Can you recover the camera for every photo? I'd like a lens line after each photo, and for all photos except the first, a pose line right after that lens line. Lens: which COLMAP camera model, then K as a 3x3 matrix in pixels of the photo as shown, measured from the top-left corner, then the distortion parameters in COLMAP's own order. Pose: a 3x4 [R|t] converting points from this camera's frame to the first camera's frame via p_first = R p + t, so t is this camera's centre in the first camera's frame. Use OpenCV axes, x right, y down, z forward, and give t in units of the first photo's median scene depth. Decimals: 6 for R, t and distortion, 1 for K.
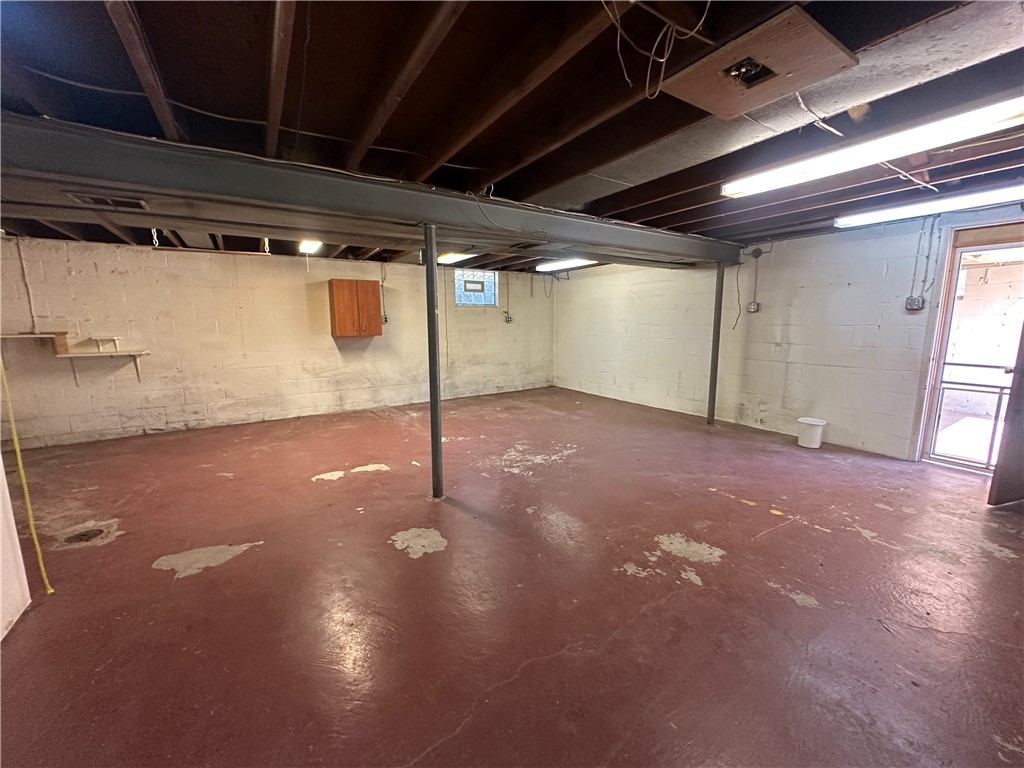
lens RADIAL K [[408.1, 0, 511.9], [0, 408.1, 383.3], [0, 0, 1]] dist [-0.004406, 0.001026]
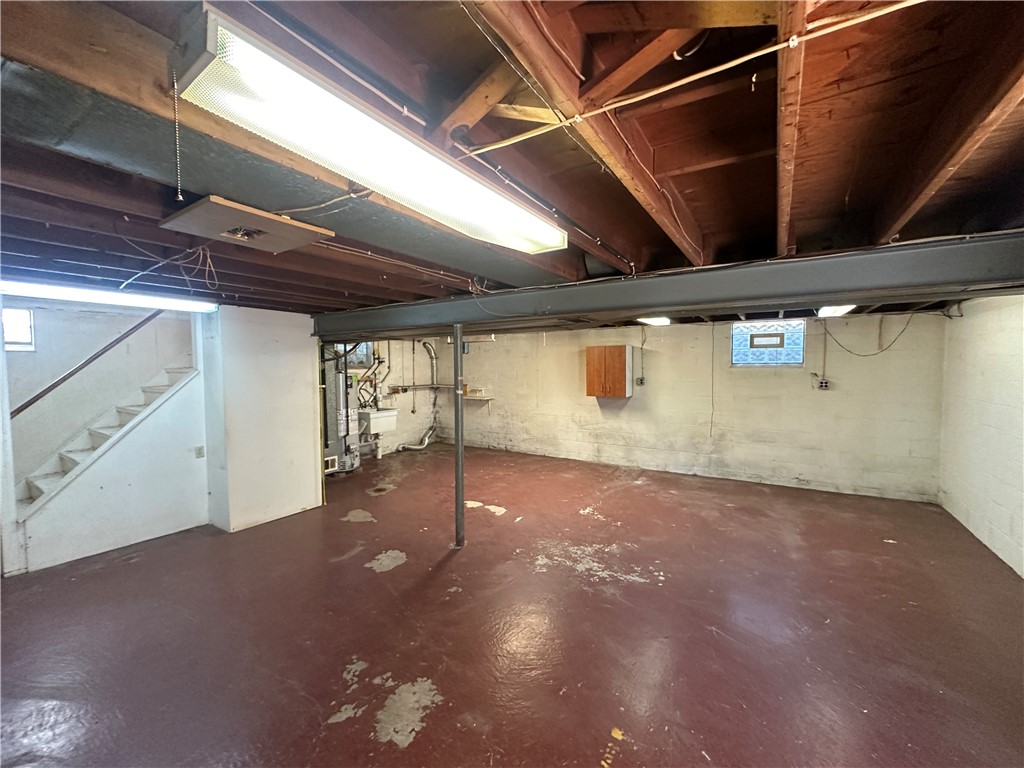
lens RADIAL K [[408.1, 0, 513.2], [0, 408.1, 381.9], [0, 0, 1]] dist [-0.004406, 0.001026]
pose [[0.417824, 0.042299, -0.907543, 0.713079], [-0.132851, 0.991023, -0.014973, -0.148379], [0.898762, 0.126824, 0.419693, 0.446199]]
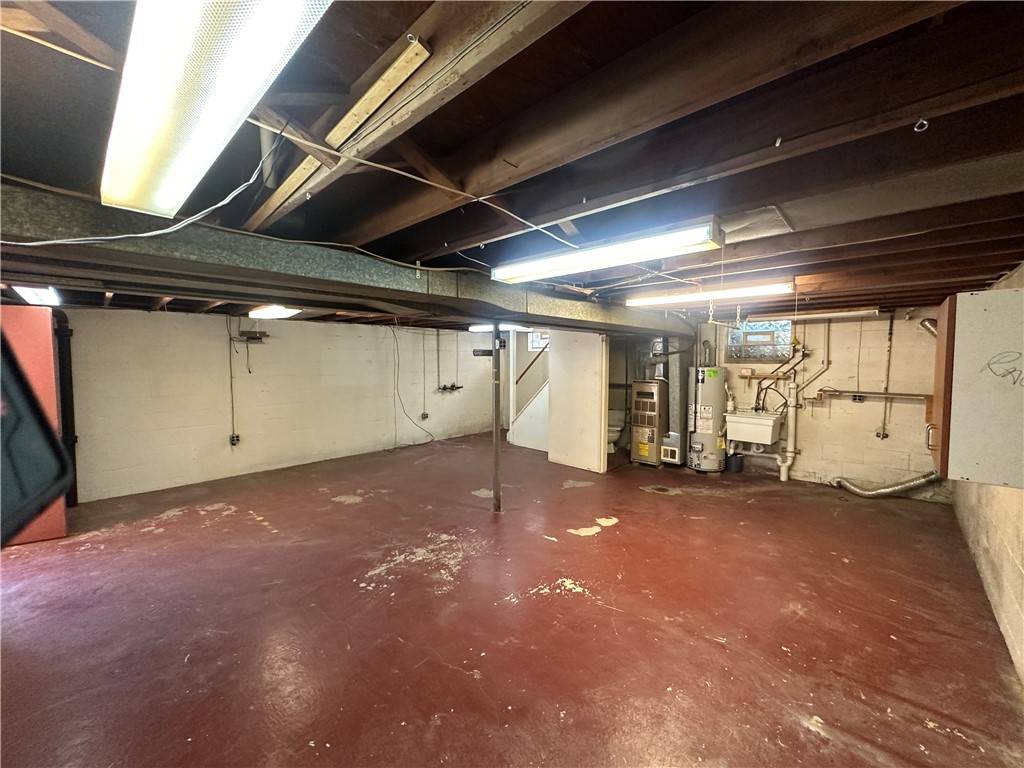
lens RADIAL K [[408.1, 0, 511.3], [0, 408.1, 382.8], [0, 0, 1]] dist [-0.004406, 0.001026]
pose [[-0.970852, 0.018532, -0.238962, 0.073992], [-0.031983, 0.978073, 0.205792, -0.337765], [0.237536, 0.207436, -0.948972, 1.714889]]
